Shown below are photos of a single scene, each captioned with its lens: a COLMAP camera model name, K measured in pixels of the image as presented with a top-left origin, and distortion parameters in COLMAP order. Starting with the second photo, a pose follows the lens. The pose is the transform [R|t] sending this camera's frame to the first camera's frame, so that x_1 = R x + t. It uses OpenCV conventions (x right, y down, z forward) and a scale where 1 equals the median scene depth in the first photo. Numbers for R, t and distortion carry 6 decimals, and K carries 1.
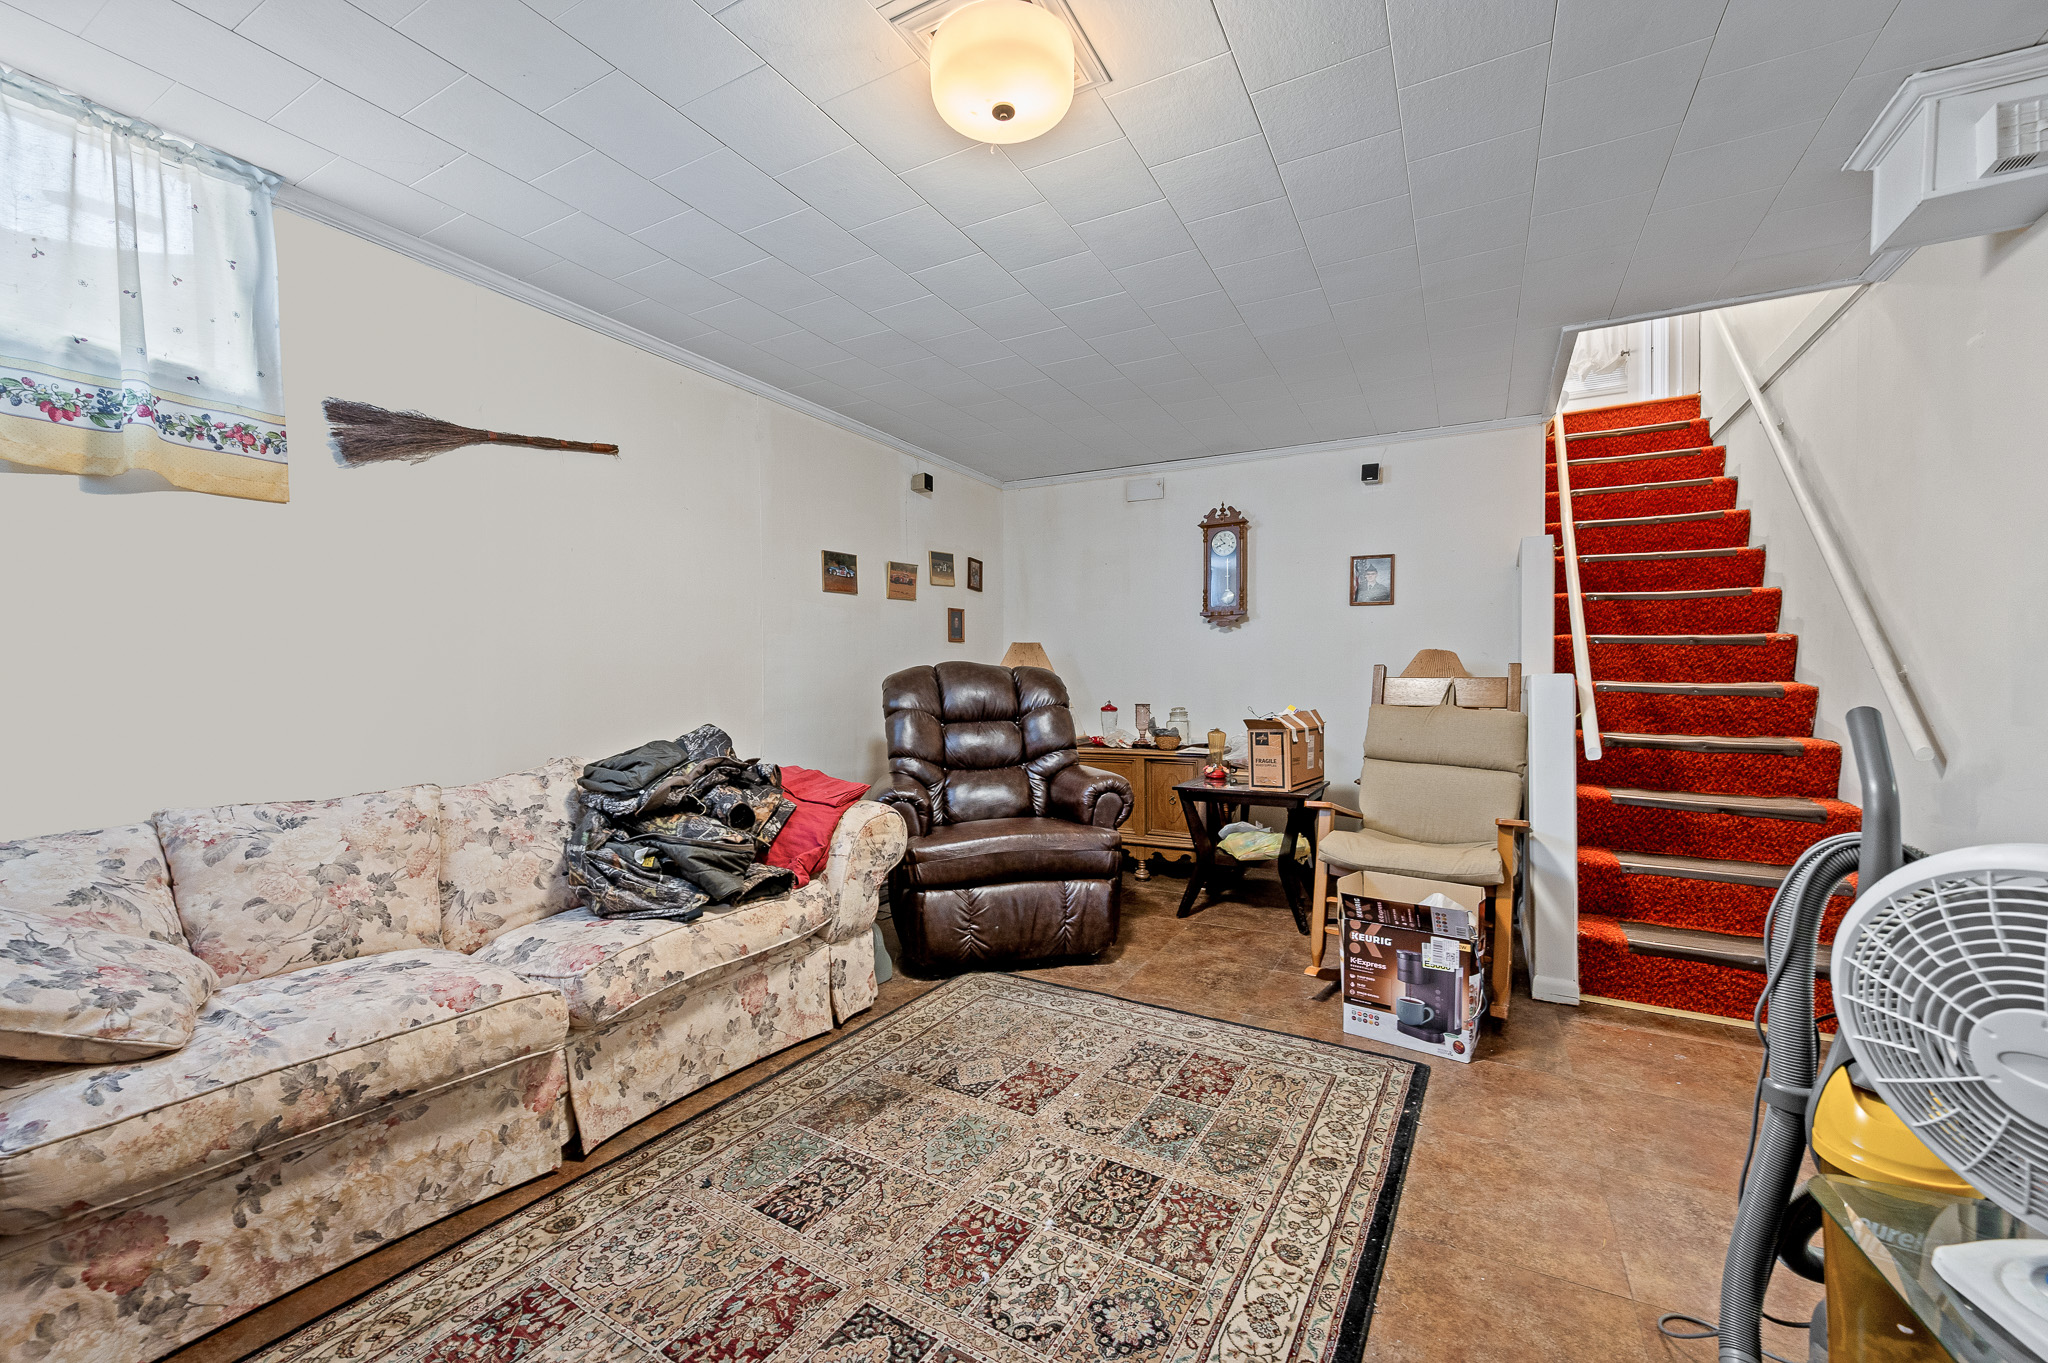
lens RADIAL K [[819.0, 0, 1024.5], [0, 819.0, 686.3], [0, 0, 1]] dist [0.002375, -0.000961]
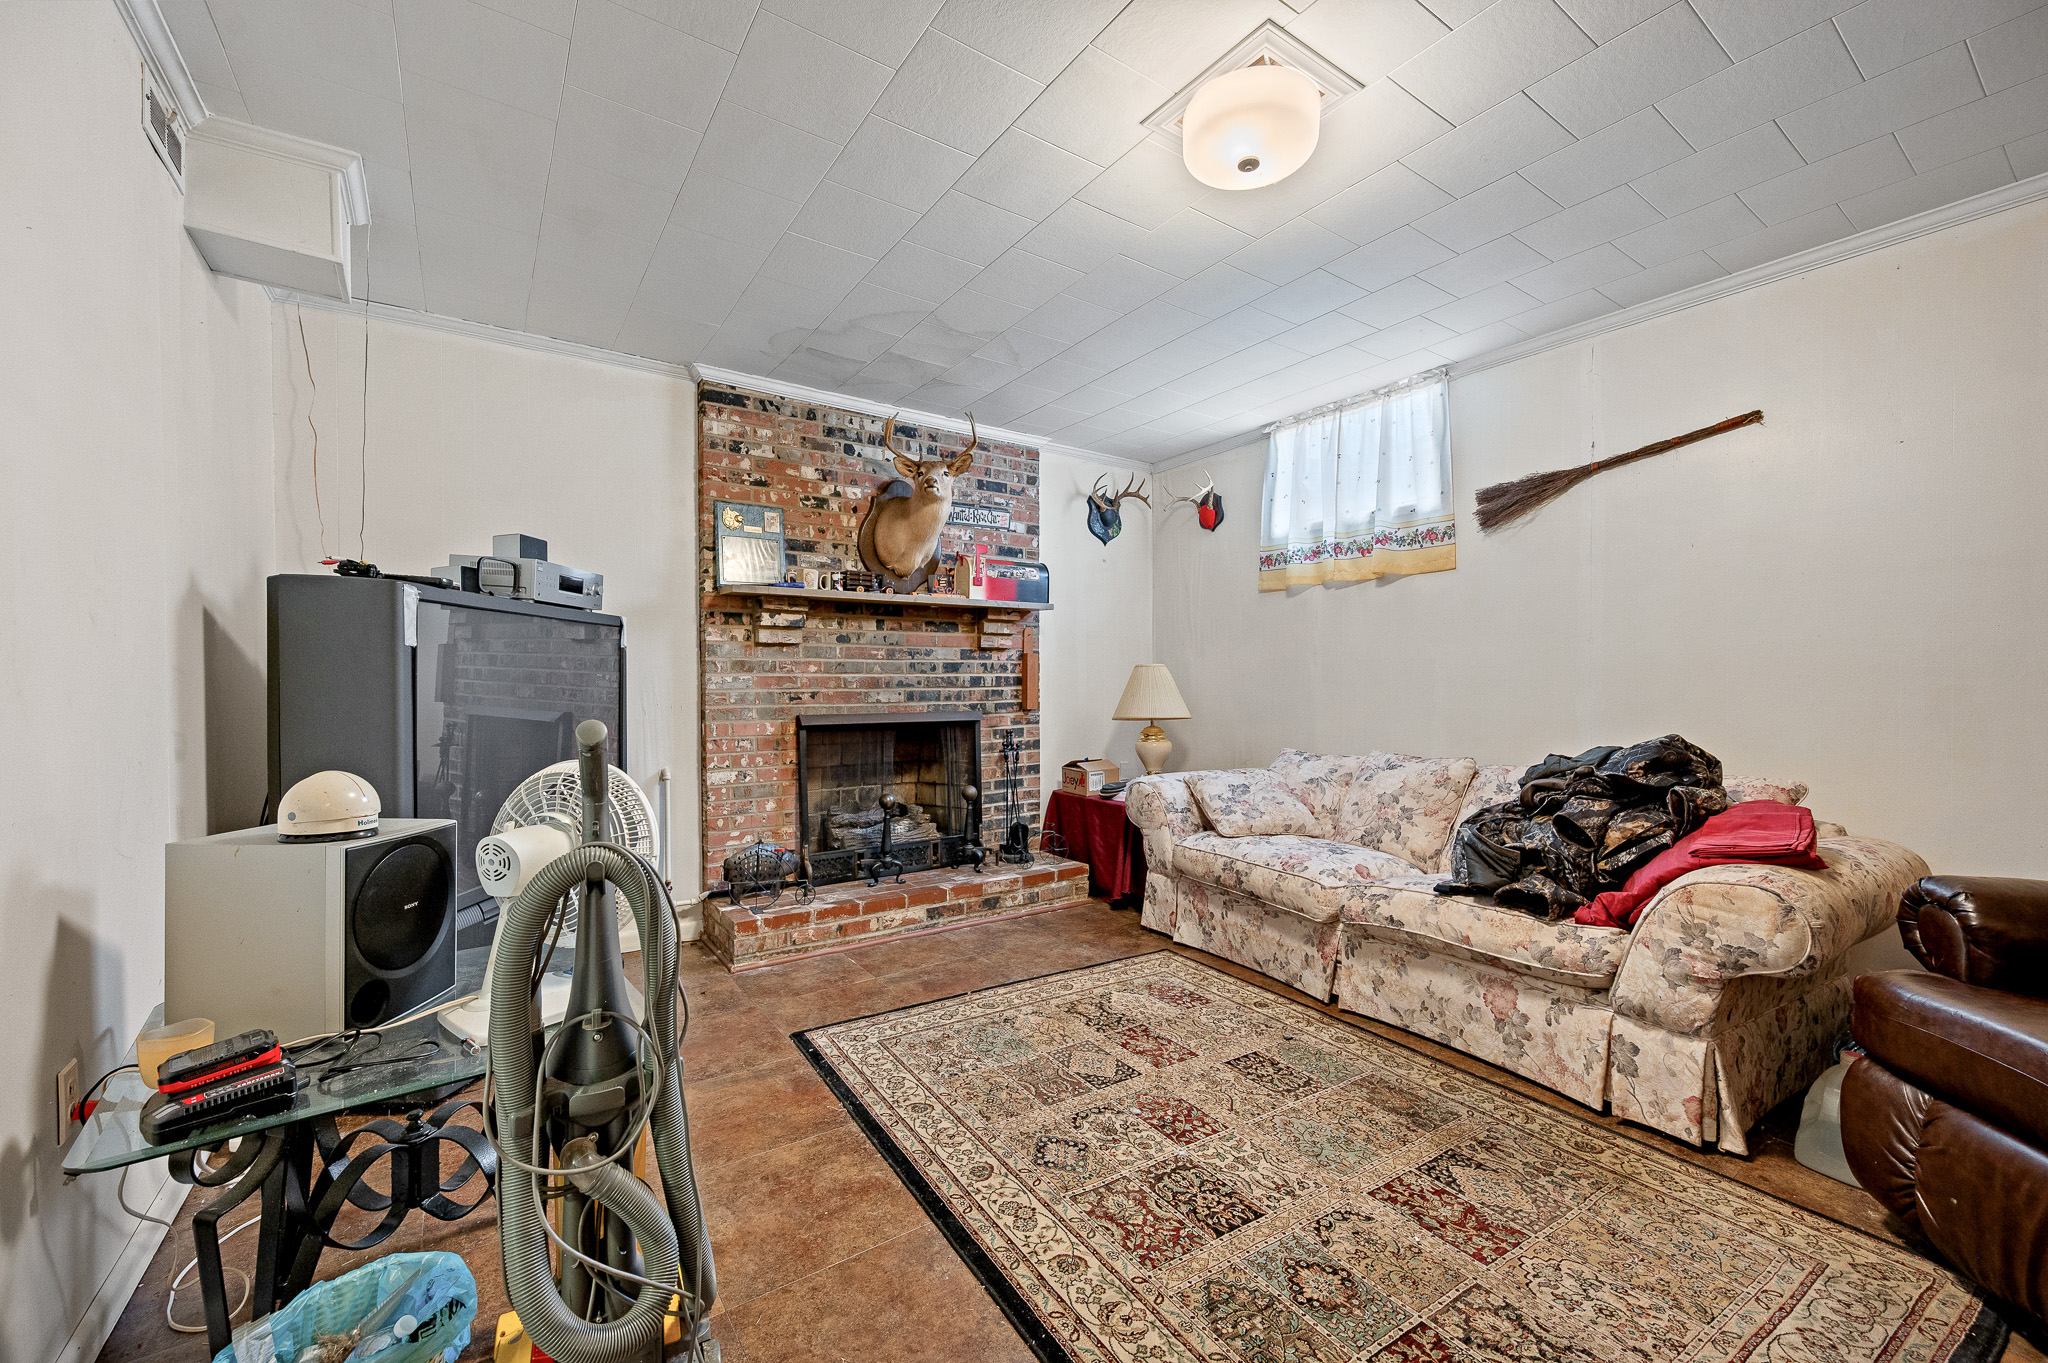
lens RADIAL K [[819.0, 0, 1026.6], [0, 819.0, 680.8], [0, 0, 1]] dist [0.002375, -0.000961]
pose [[-0.453230, 0.002973, -0.891388, 0.814977], [-0.003681, 0.999980, 0.005207, -0.014665], [0.891386, 0.005642, -0.453210, 0.928549]]
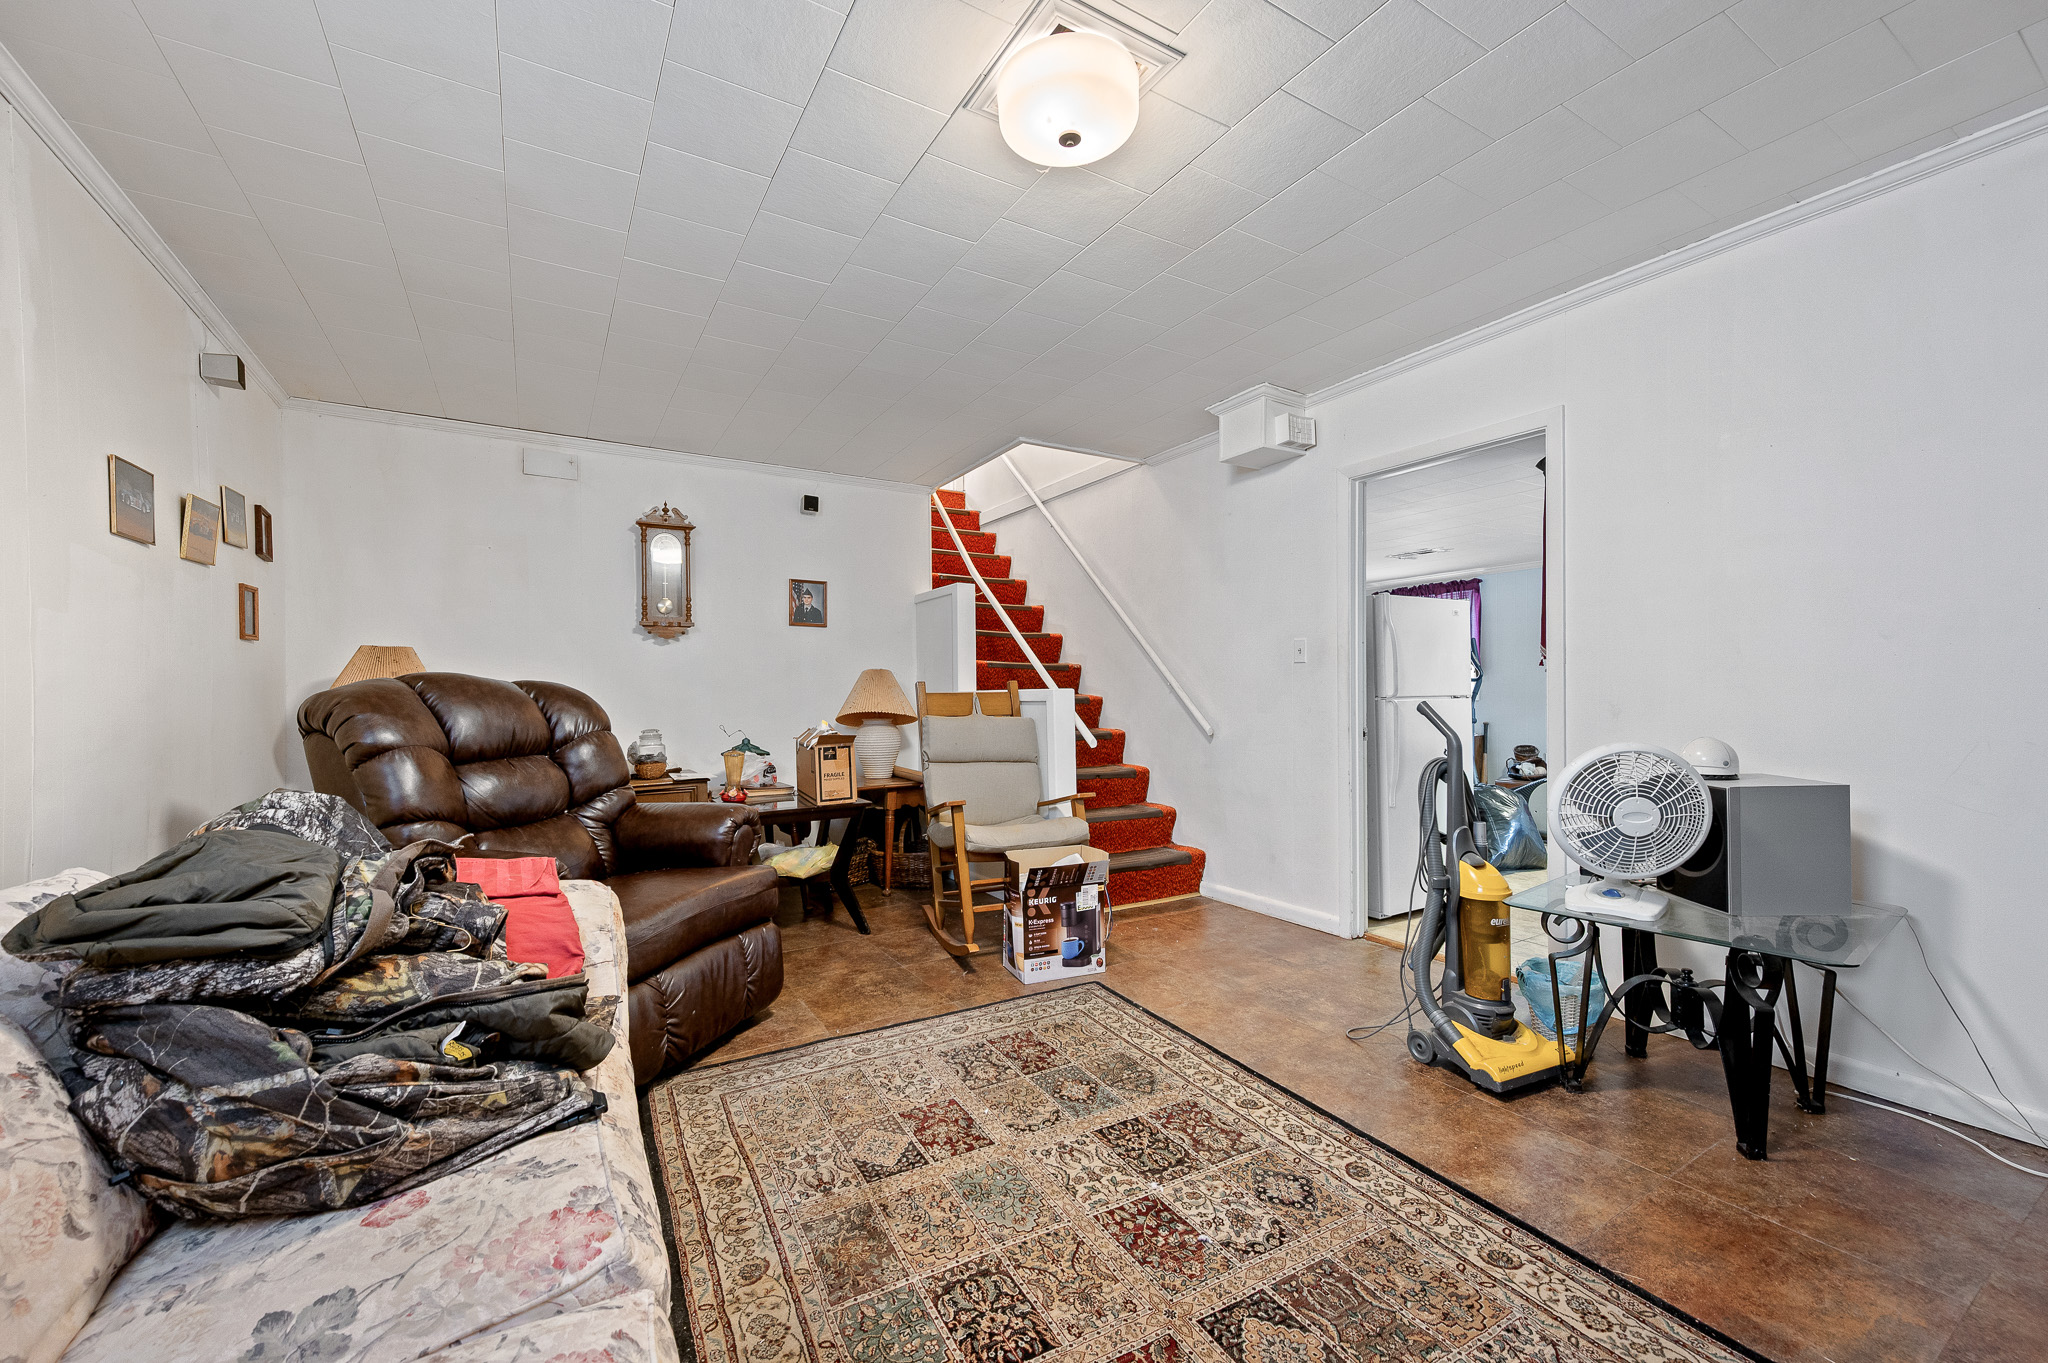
lens RADIAL K [[819.0, 0, 1038.0], [0, 819.0, 690.7], [0, 0, 1]] dist [0.002375, -0.000961]
pose [[0.496500, -0.002524, 0.868033, -0.699099], [0.018421, 0.999801, -0.007629, -0.002347], [-0.867841, 0.019778, 0.496447, 0.403498]]
